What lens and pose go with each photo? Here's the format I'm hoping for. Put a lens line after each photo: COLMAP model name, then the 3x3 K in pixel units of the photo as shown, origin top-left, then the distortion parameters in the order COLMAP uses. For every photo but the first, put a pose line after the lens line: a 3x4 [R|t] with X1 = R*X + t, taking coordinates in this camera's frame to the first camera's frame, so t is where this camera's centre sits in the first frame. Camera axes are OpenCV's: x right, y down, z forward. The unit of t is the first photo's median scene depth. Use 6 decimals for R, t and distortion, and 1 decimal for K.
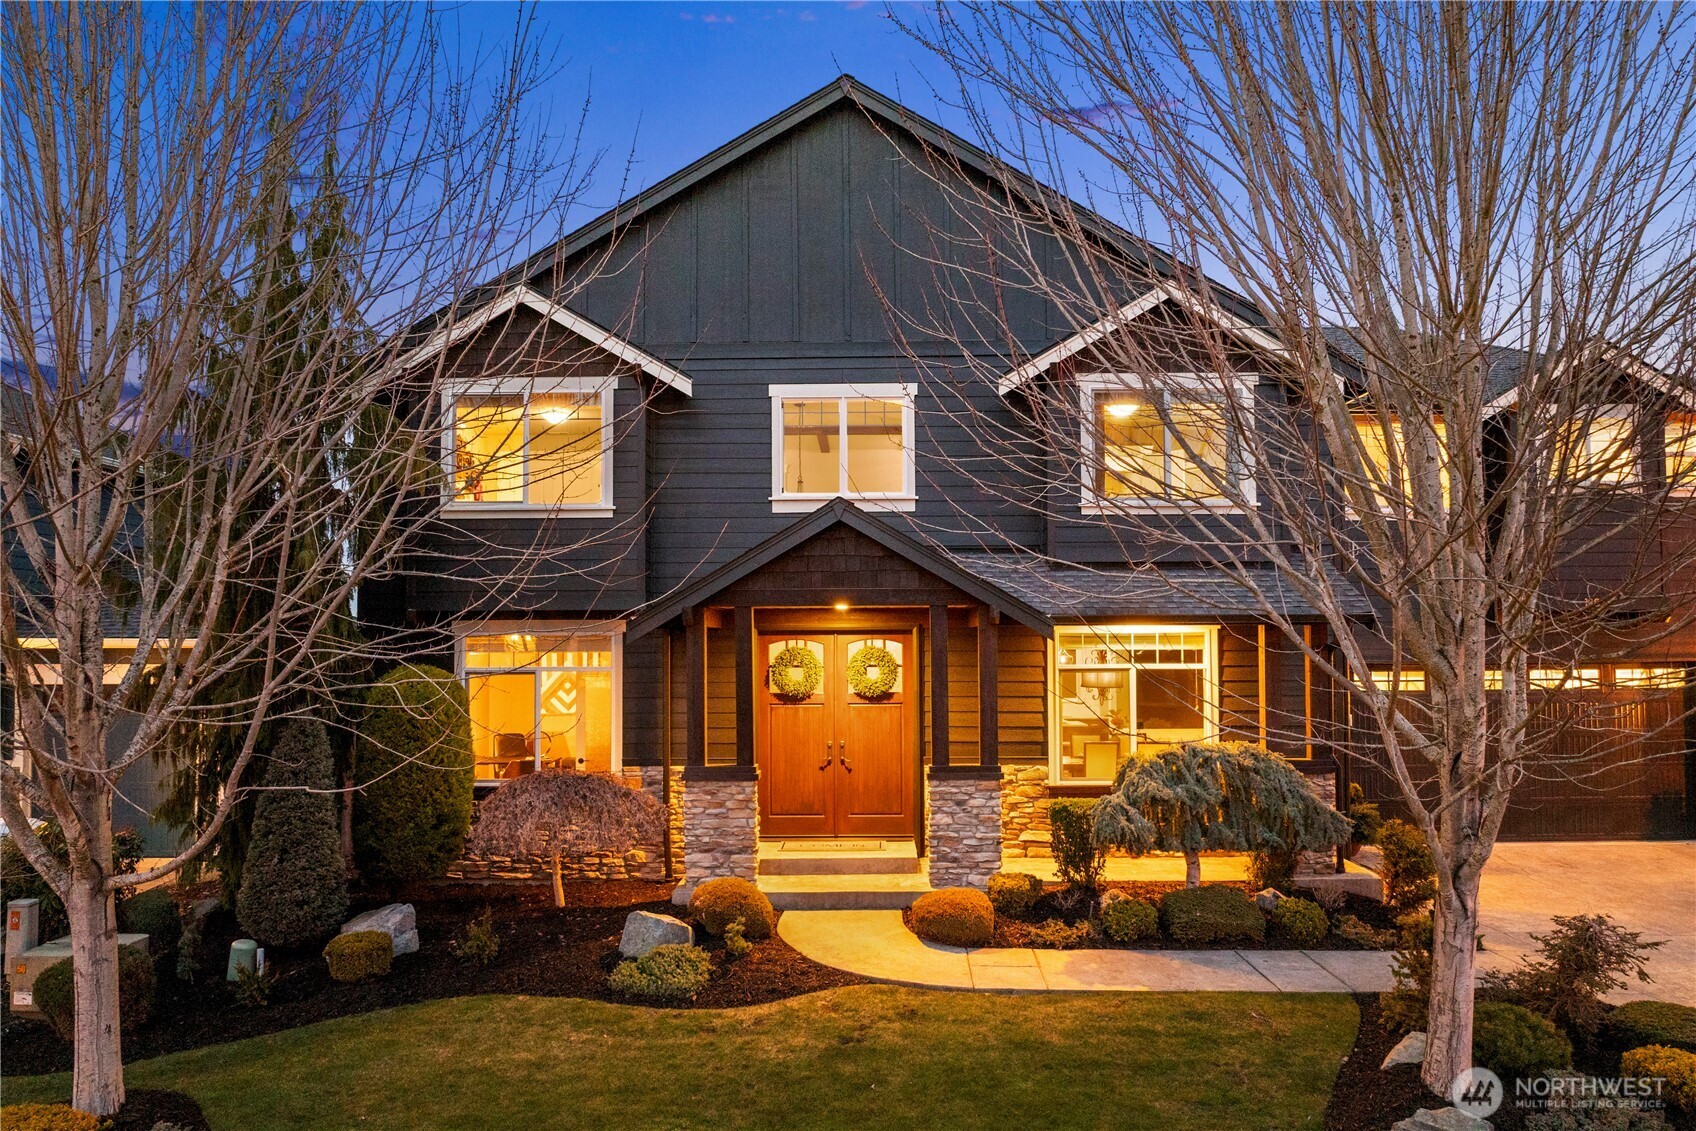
lens RADIAL K [[1167.8, 0, 848.0], [0, 1167.8, 565.5], [0, 0, 1]] dist [-0.010044, -0.002706]
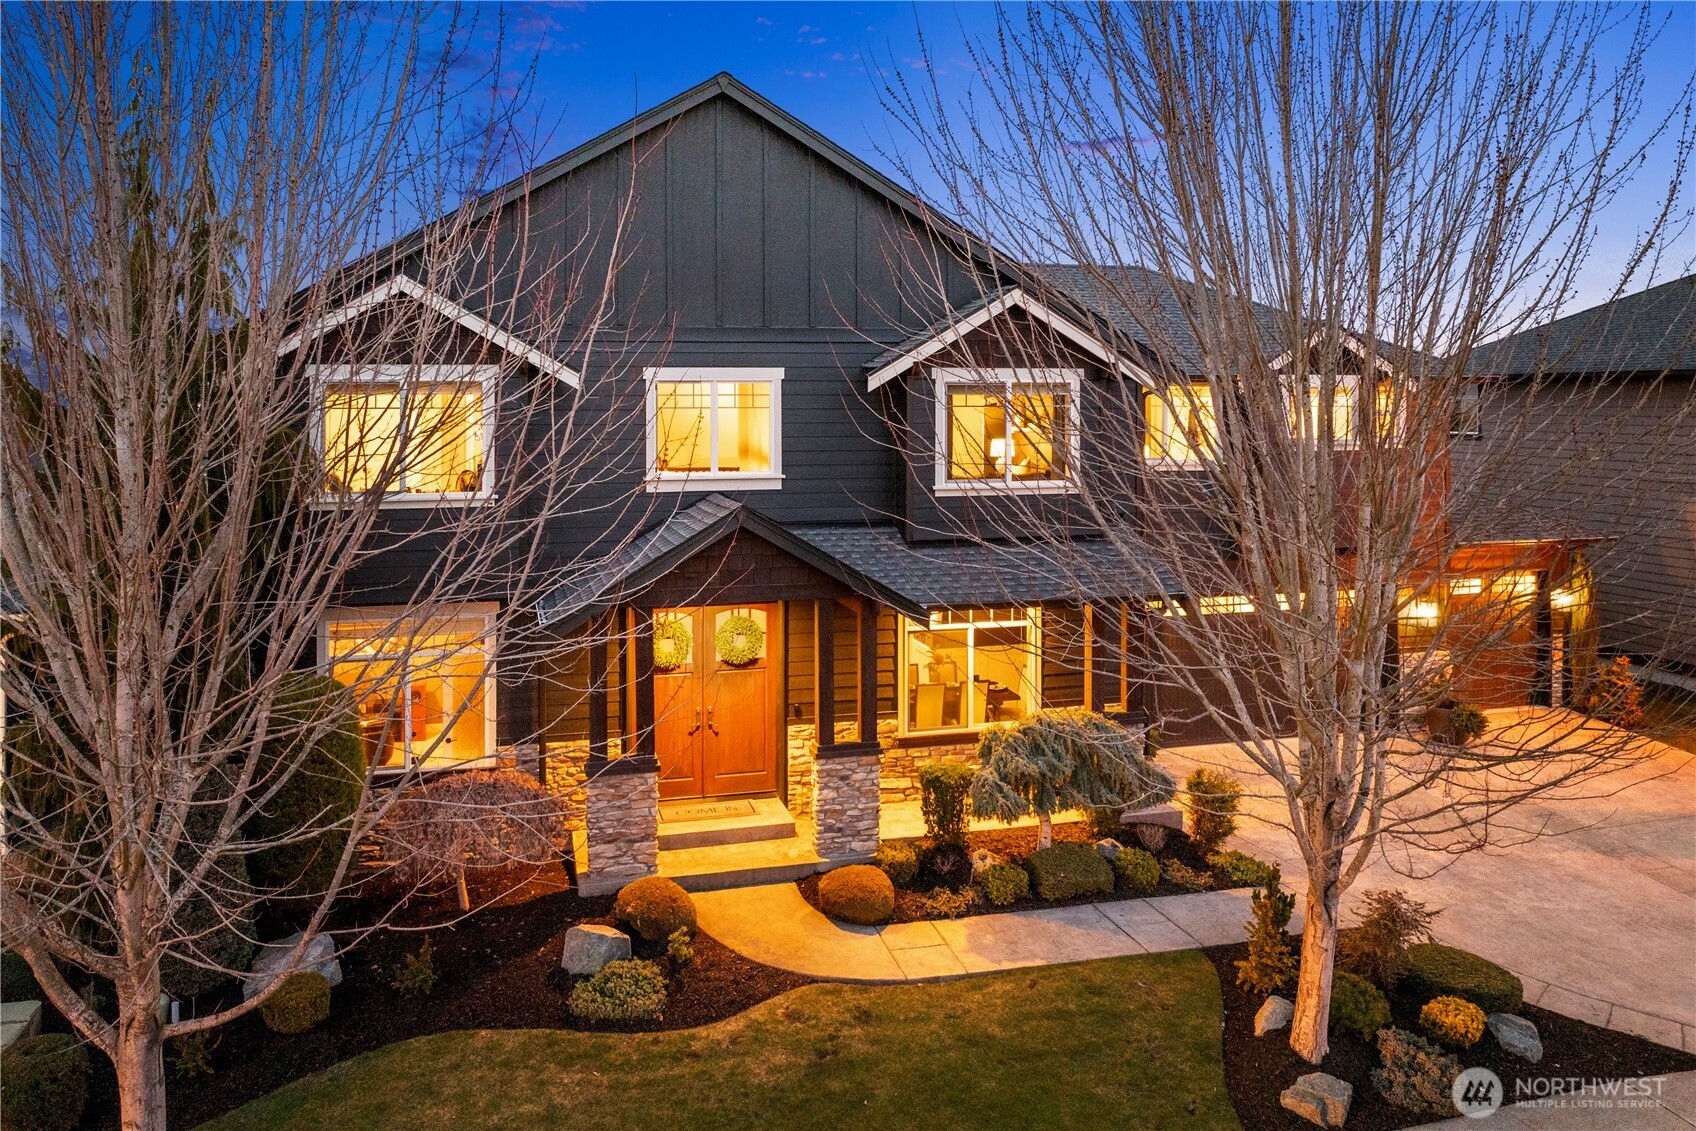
lens RADIAL K [[1191.5, 0, 847.5], [0, 1191.5, 427.5], [0, 0, 1]] dist [-0.007322, 0.001662]
pose [[0.966365, 0.003162, 0.257157, -0.213553], [-0.013640, 0.999147, 0.038972, -0.190756], [-0.256814, -0.041169, 0.965584, -0.077225]]
